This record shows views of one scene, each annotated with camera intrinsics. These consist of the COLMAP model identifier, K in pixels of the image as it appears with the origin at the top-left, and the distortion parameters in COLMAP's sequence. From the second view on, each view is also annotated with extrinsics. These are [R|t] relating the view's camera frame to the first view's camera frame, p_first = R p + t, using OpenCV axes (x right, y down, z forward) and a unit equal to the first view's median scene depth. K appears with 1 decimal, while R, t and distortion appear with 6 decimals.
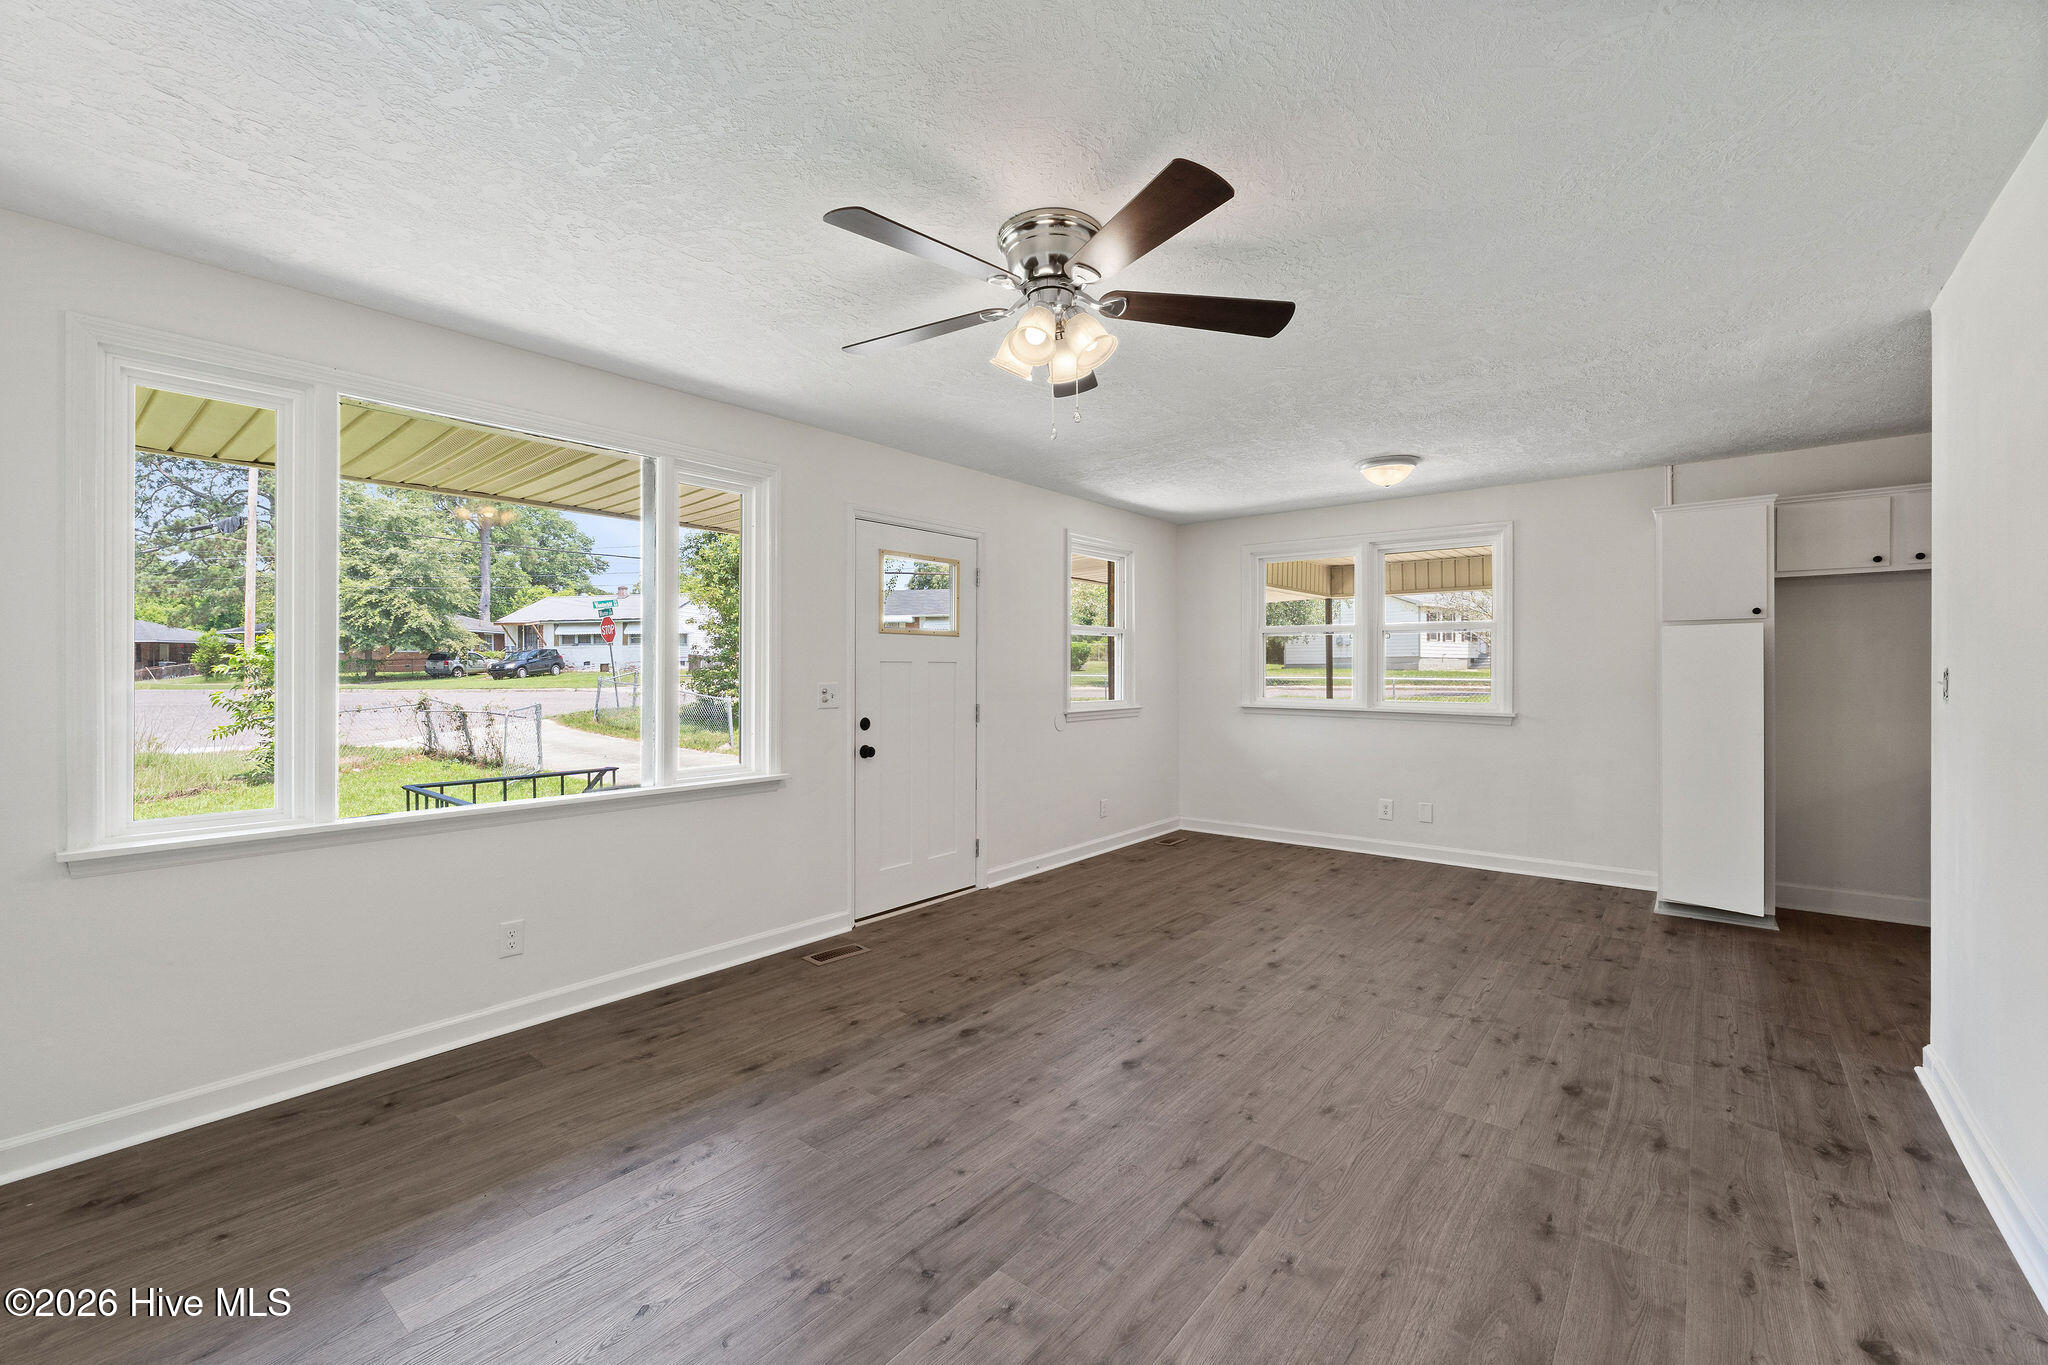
lens RADIAL K [[855.2, 0, 1001.5], [0, 855.2, 662.1], [0, 0, 1]] dist [0.003364, -0.000336]
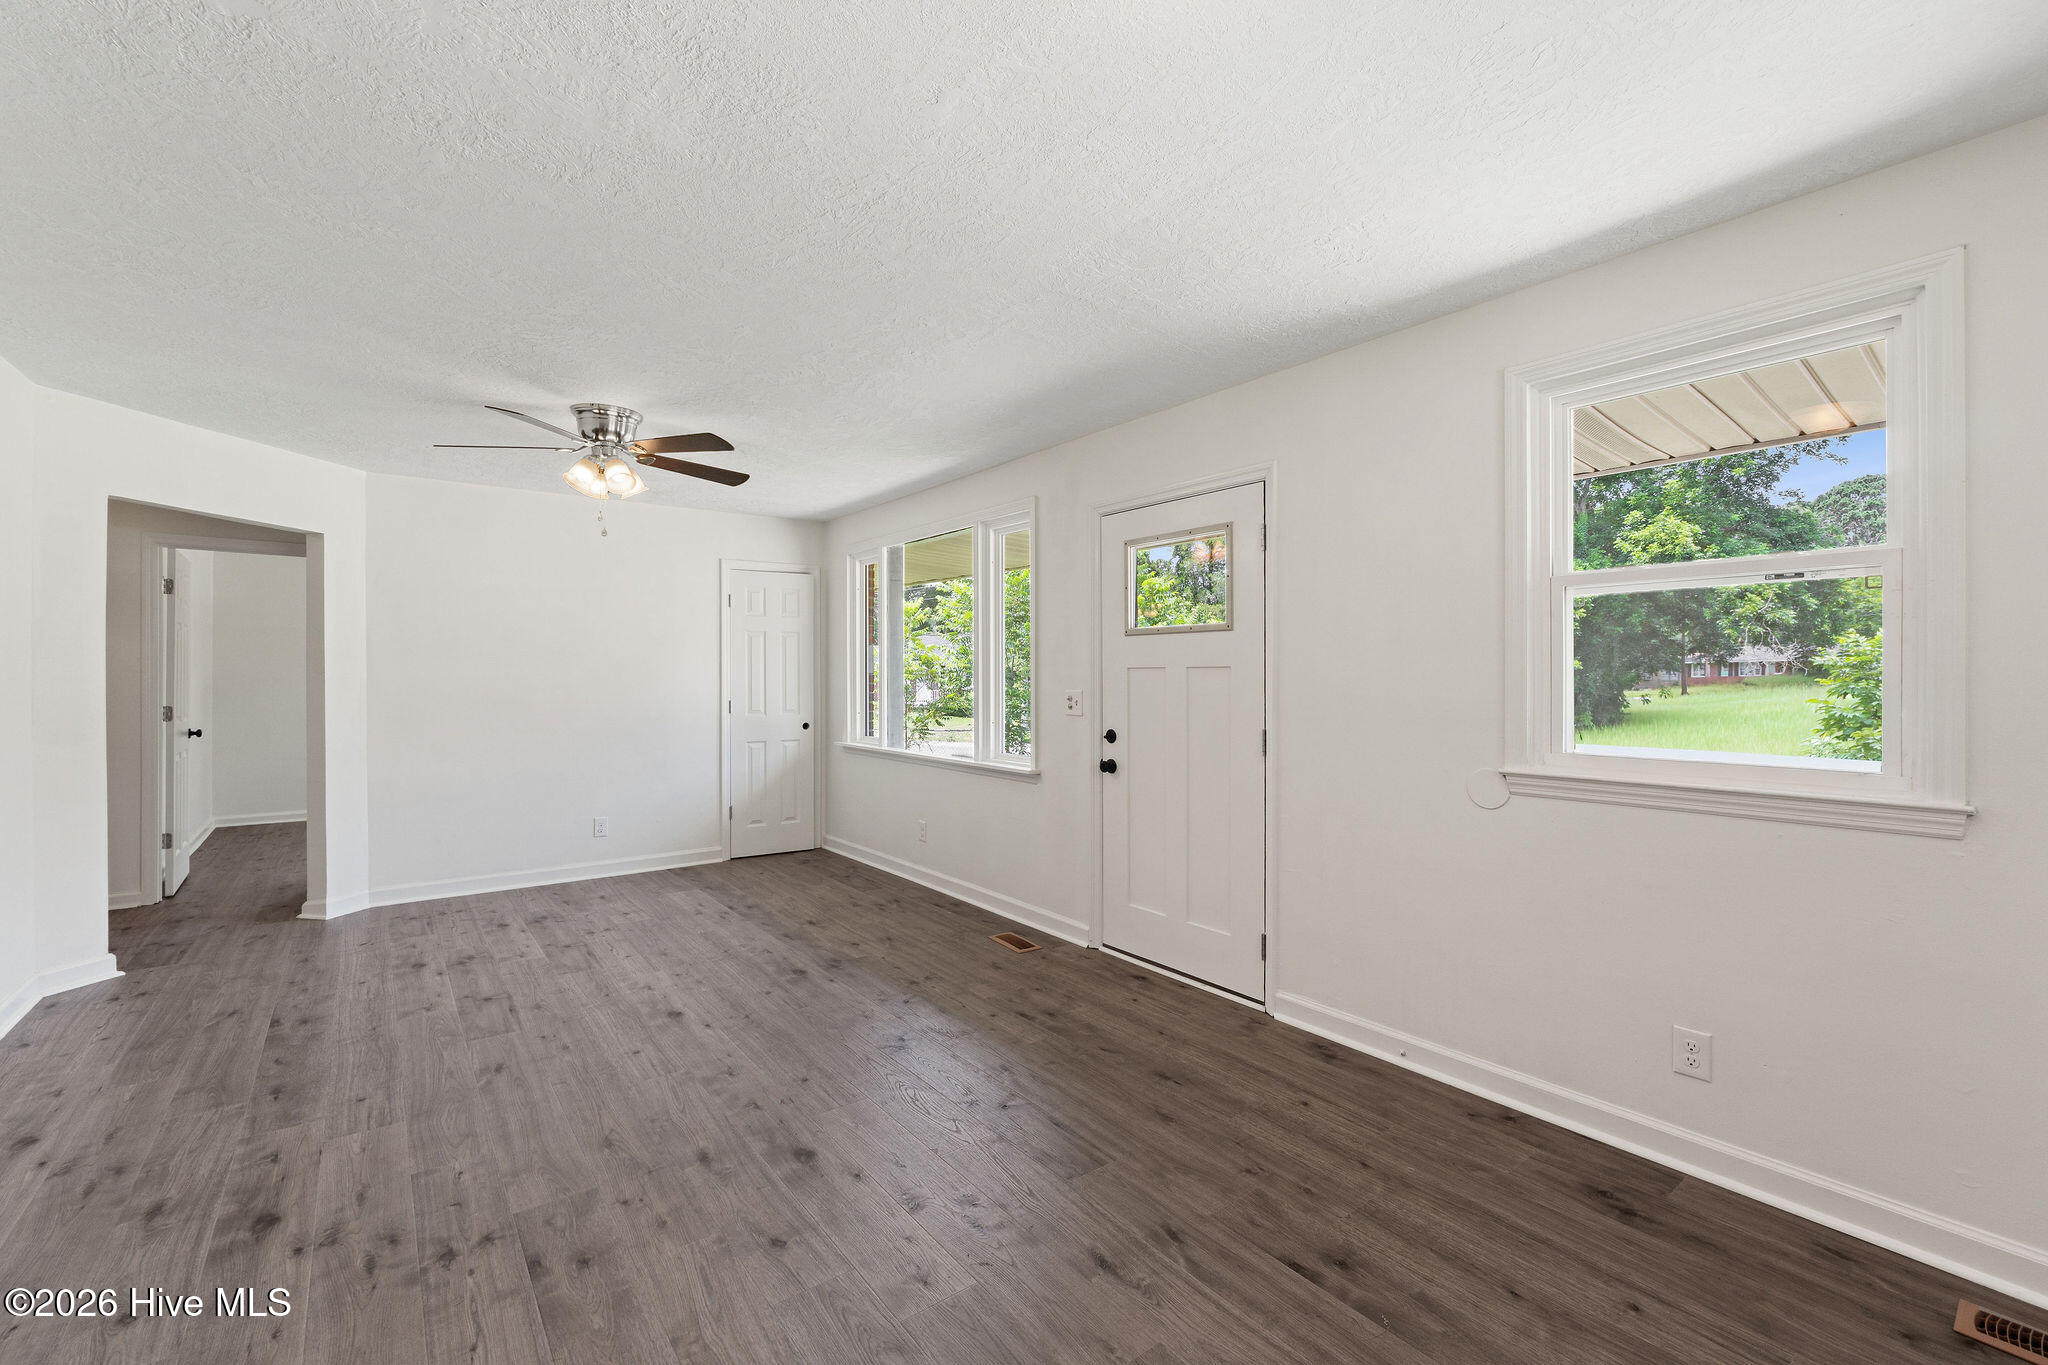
lens RADIAL K [[855.2, 0, 1001.5], [0, 855.2, 662.1], [0, 0, 1]] dist [0.003364, -0.000336]
pose [[-0.243208, -0.017794, -0.969811, 1.118135], [0.009579, 0.999739, -0.020745, 0.015823], [0.969927, -0.014335, -0.242974, 1.626114]]
